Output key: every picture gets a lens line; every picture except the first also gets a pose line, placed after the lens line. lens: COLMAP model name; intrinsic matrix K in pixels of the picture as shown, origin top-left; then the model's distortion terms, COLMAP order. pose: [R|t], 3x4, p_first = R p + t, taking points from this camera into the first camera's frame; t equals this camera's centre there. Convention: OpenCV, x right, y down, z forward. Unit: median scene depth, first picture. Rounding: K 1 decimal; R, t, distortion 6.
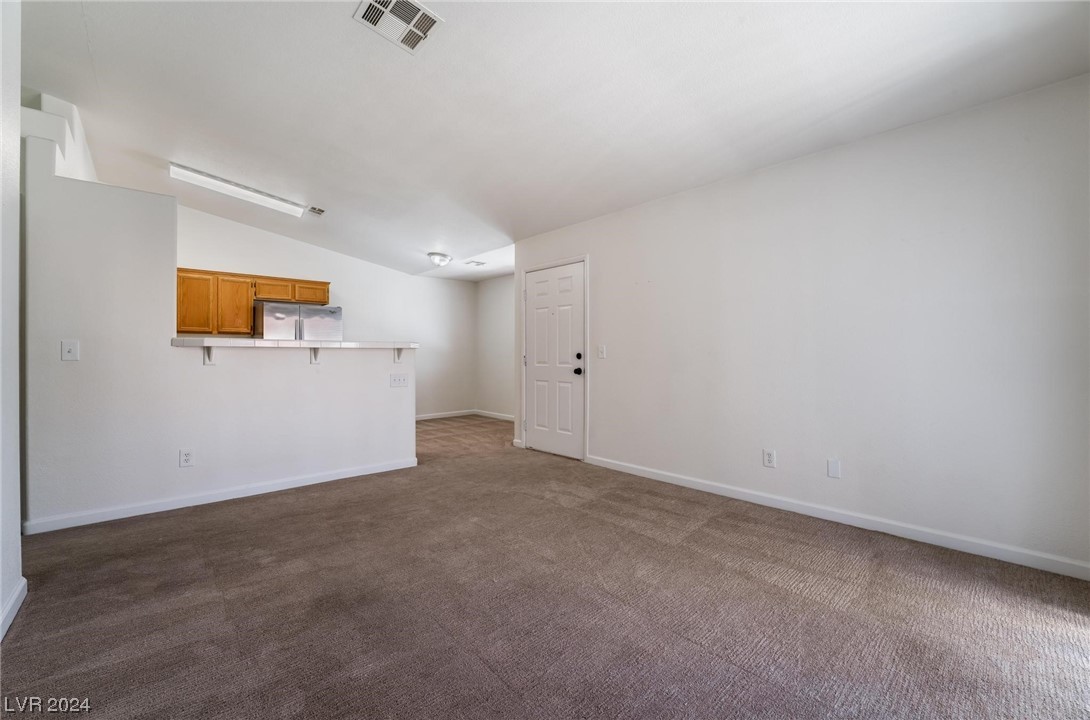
lens RADIAL K [[440.8, 0, 535.5], [0, 440.8, 359.4], [0, 0, 1]] dist [-0.030362, 0.003973]
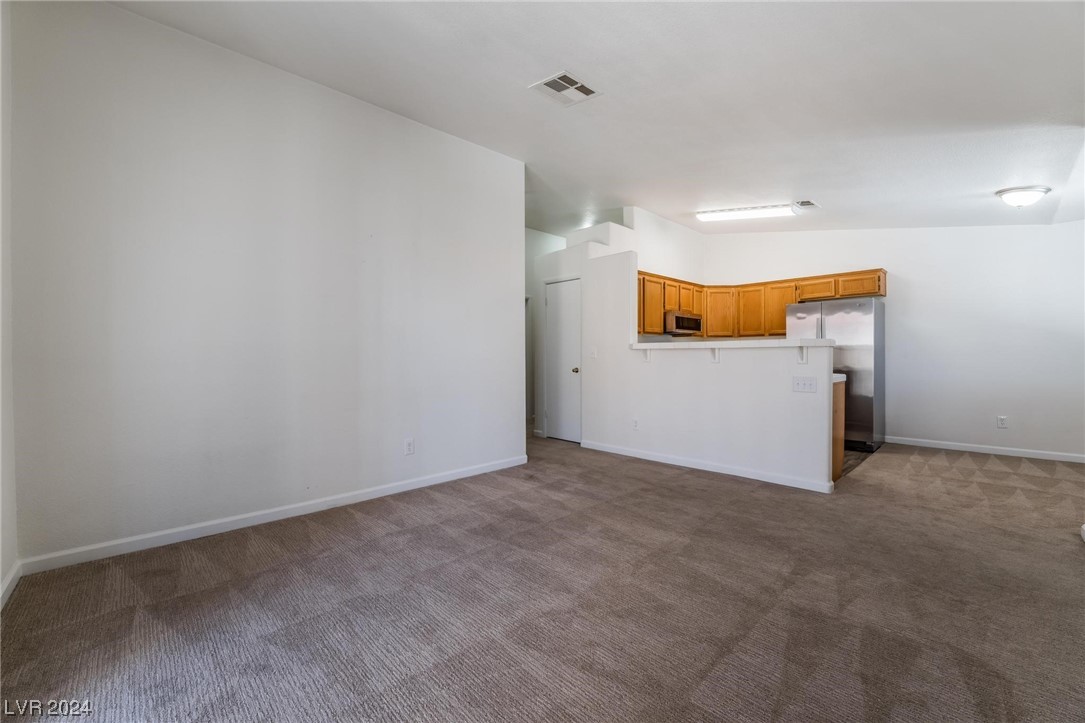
lens RADIAL K [[430.4, 0, 541.2], [0, 430.4, 360.5], [0, 0, 1]] dist [-0.025580, -0.000048]
pose [[0.040409, 0.013739, -0.999089, 0.417892], [-0.006636, 0.999887, 0.013482, -0.005387], [0.999161, 0.006085, 0.040495, 0.395383]]
